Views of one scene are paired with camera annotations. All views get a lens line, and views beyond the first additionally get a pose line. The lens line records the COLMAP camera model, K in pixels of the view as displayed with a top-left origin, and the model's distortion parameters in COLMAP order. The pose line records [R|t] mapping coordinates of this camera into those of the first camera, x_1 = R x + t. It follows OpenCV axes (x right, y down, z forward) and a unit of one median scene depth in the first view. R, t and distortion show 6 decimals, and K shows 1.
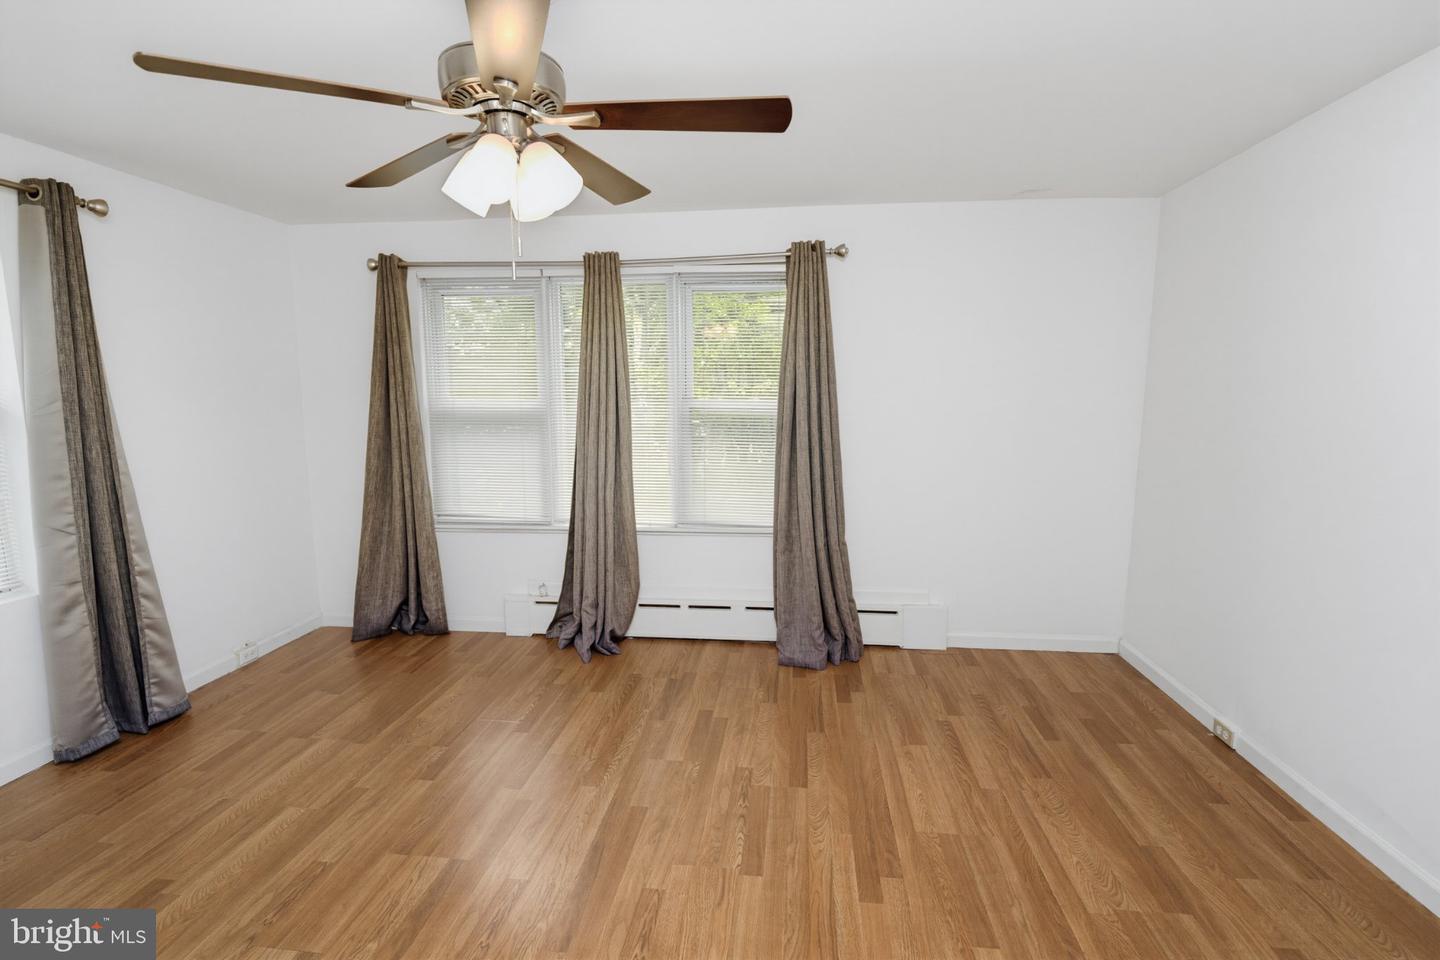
lens RADIAL K [[652.5, 0, 727.7], [0, 652.5, 483.0], [0, 0, 1]] dist [-0.001812, -0.000787]
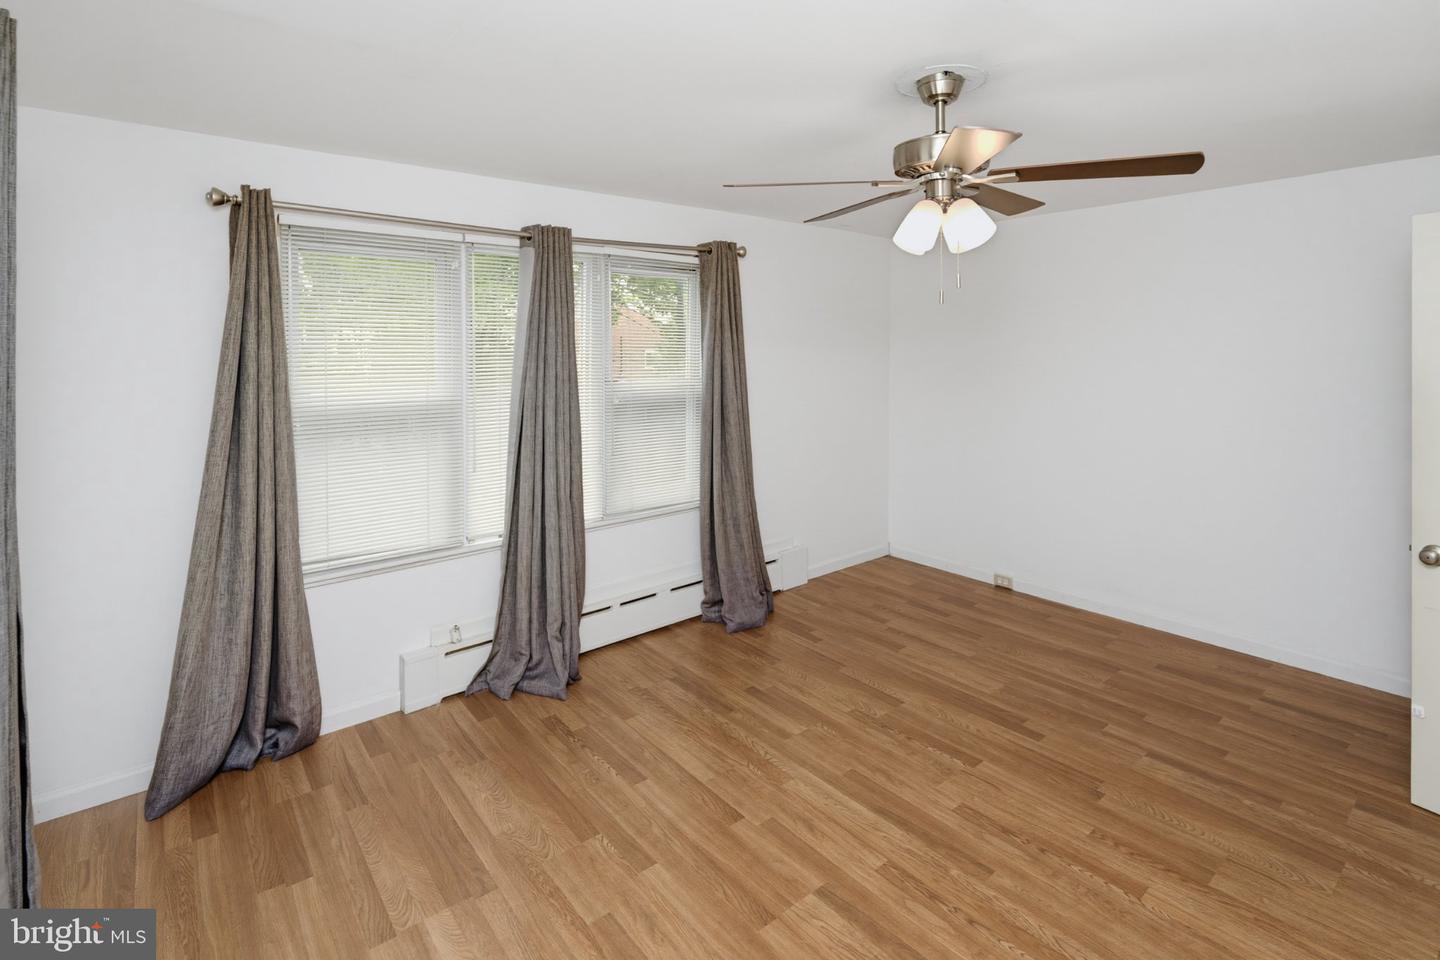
lens RADIAL K [[696.5, 0, 725.7], [0, 696.5, 356.0], [0, 0, 1]] dist [-0.003717, -0.001168]
pose [[0.701292, -0.009598, 0.712810, -0.732922], [0.101518, 0.991063, -0.086533, -0.066032], [-0.705609, 0.133048, 0.695999, 0.178568]]
